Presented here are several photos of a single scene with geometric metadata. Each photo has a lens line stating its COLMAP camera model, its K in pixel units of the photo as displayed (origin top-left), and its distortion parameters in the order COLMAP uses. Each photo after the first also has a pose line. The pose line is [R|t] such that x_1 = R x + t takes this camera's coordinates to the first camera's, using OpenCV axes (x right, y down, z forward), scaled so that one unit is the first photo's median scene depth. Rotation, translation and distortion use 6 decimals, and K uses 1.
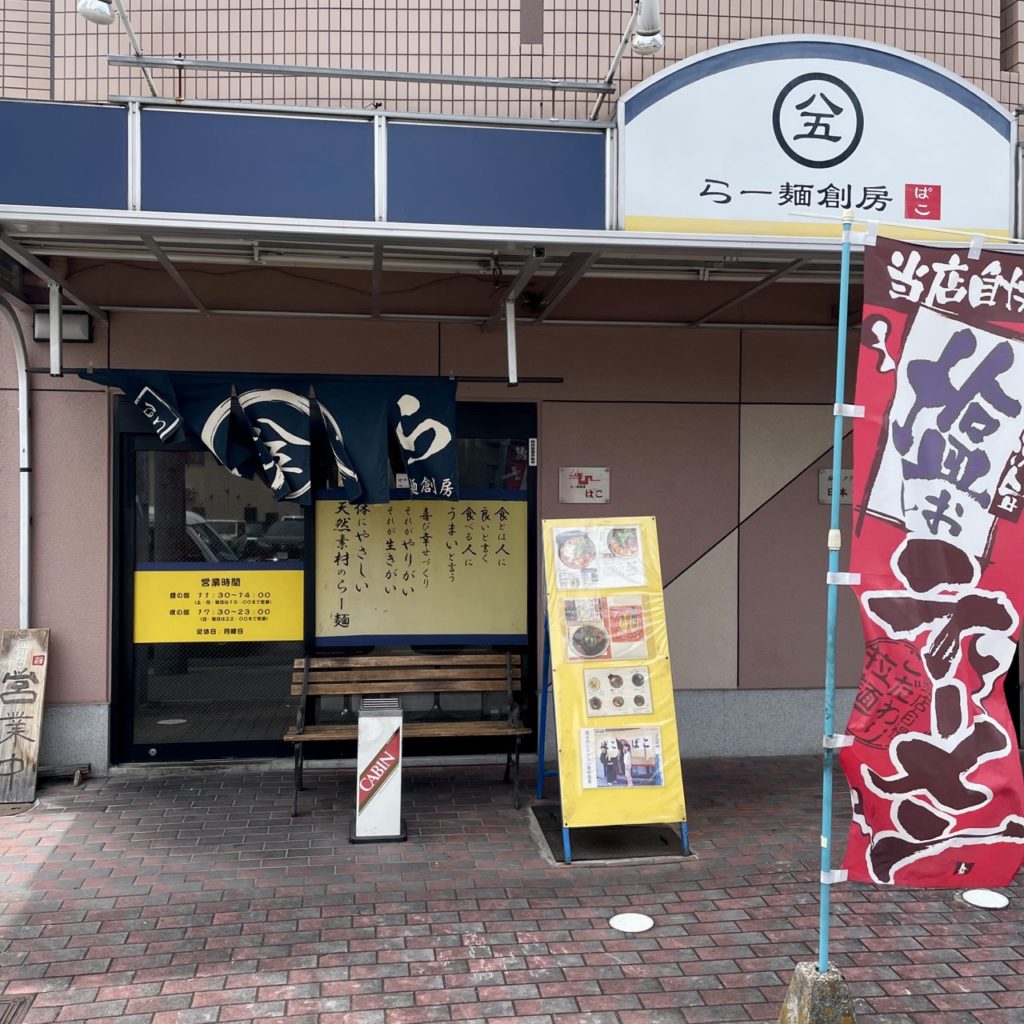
lens RADIAL K [[1072.2, 0, 509.7], [0, 1072.2, 511.4], [0, 0, 1]] dist [0.040087, 0.000000]
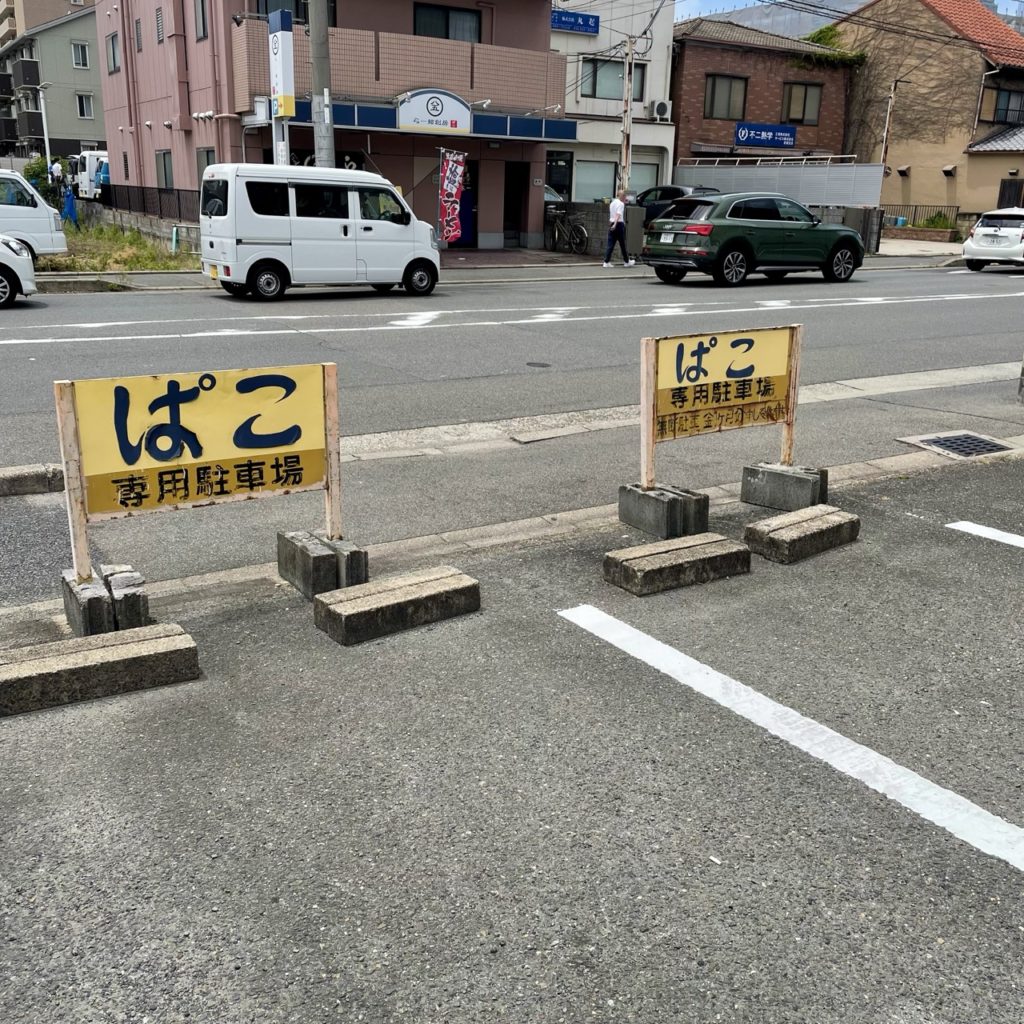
lens RADIAL K [[1072.2, 0, 510.6], [0, 1072.2, 514.5], [0, 0, 1]] dist [0.040087, 0.000000]
pose [[0.930229, -0.075128, 0.359208, -1.378824], [-0.039510, 0.952628, 0.301560, -0.075311], [-0.364847, -0.294712, 0.883194, -4.267290]]
